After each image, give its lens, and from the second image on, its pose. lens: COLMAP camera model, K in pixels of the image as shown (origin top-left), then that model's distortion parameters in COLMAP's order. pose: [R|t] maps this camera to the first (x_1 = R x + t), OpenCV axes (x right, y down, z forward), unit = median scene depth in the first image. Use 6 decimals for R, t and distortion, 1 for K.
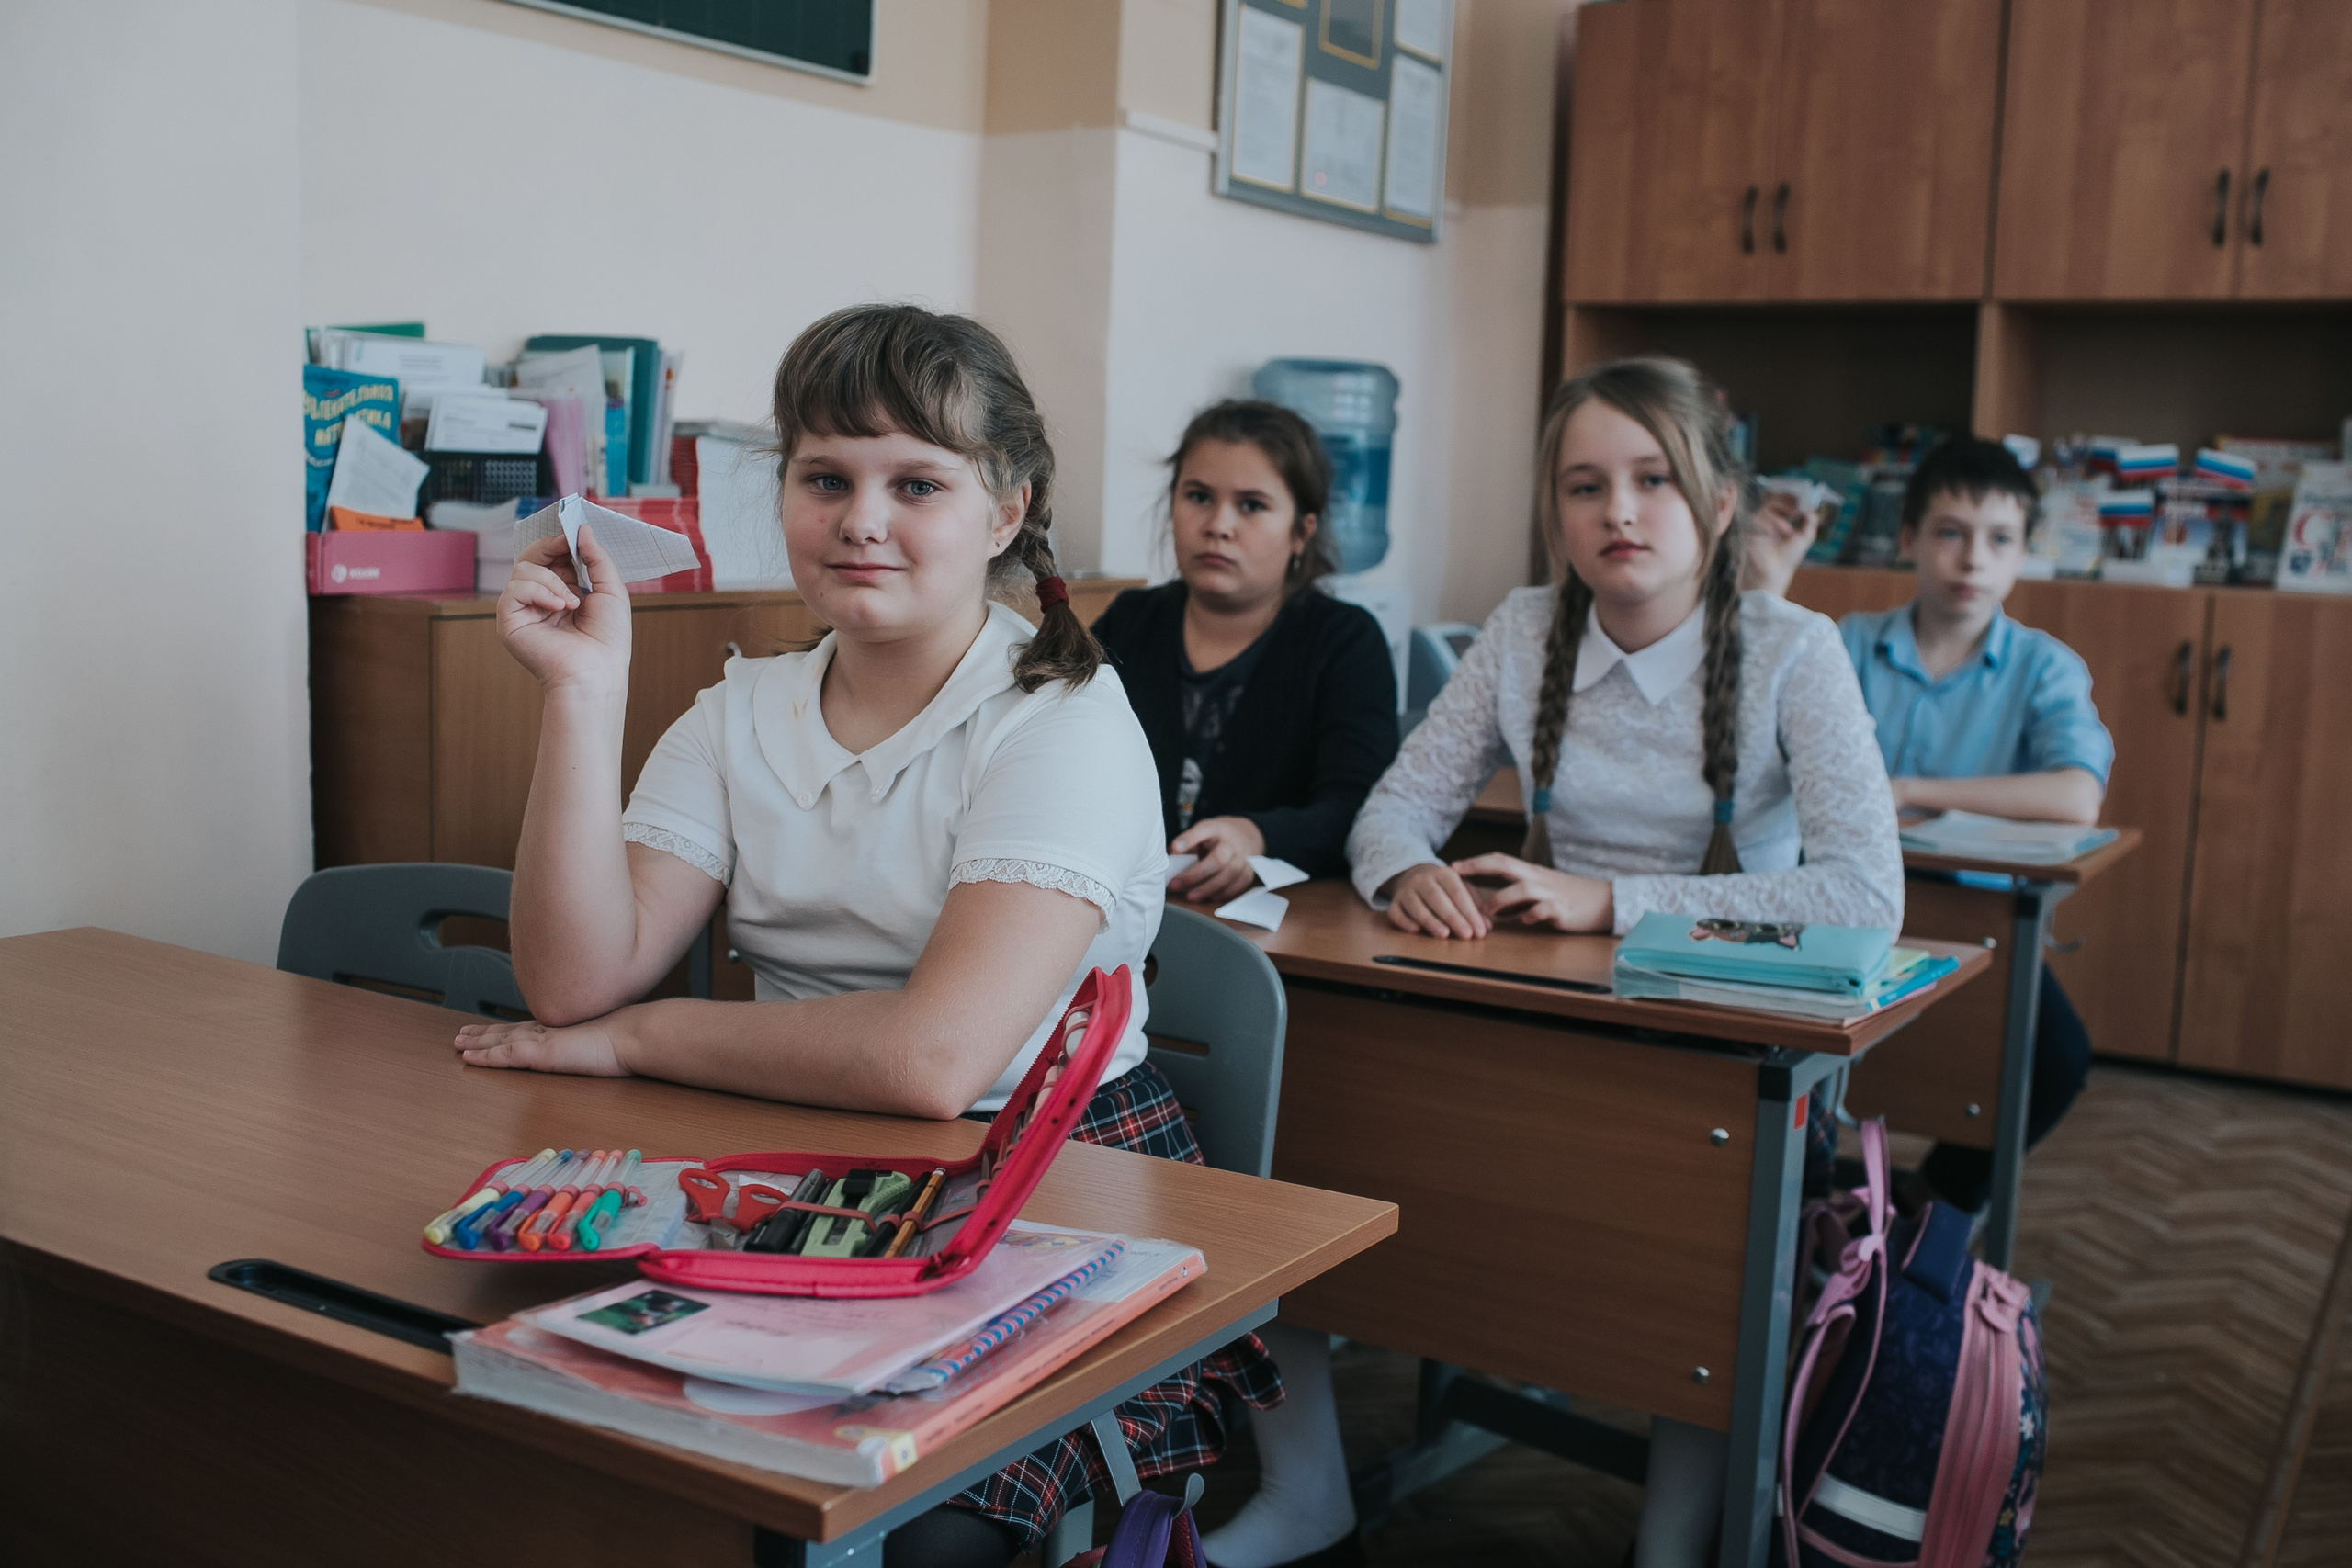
lens RADIAL K [[2279.5, 0, 1167.8], [0, 2279.5, 778.3], [0, 0, 1]] dist [-0.050949, 0.000000]
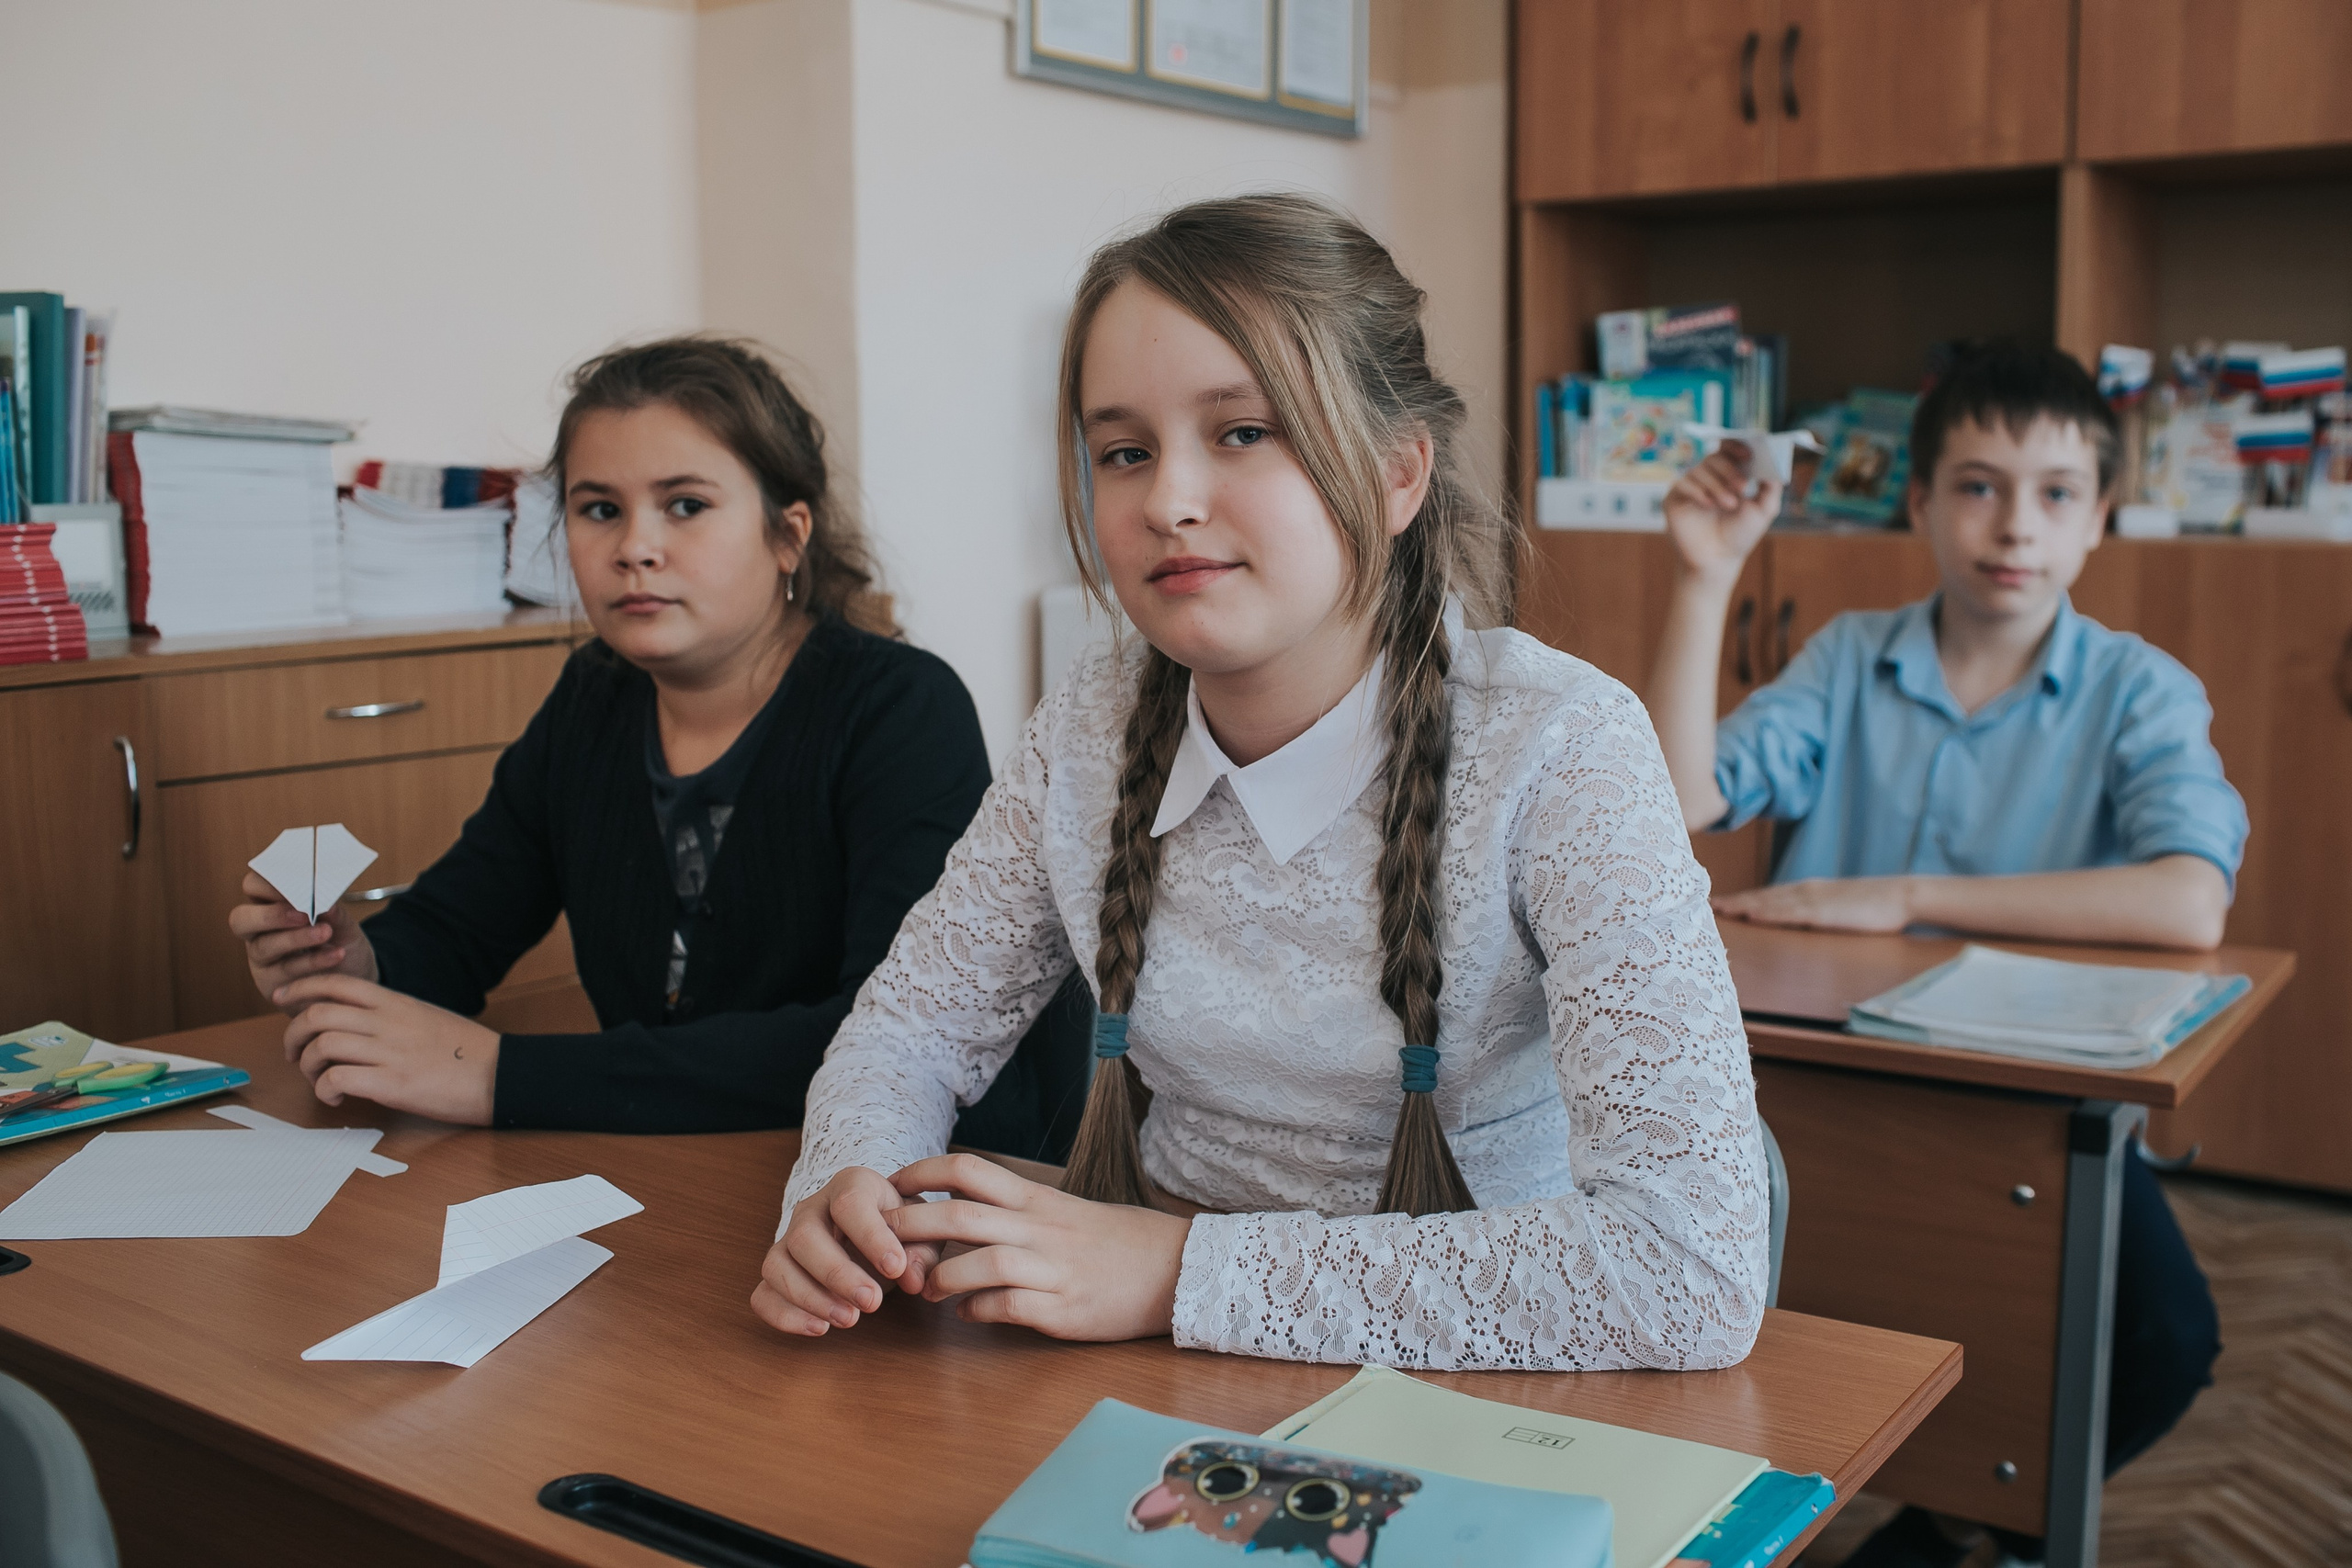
lens RADIAL K [[2279.5, 0, 1178.4], [0, 2279.5, 753.1], [0, 0, 1]] dist [-0.050949, 0.000000]
pose [[0.997074, -0.035775, -0.067559, 0.154992], [0.035776, 0.999359, -0.001183, -0.039243], [0.067558, -0.001238, 0.997715, 0.333014]]
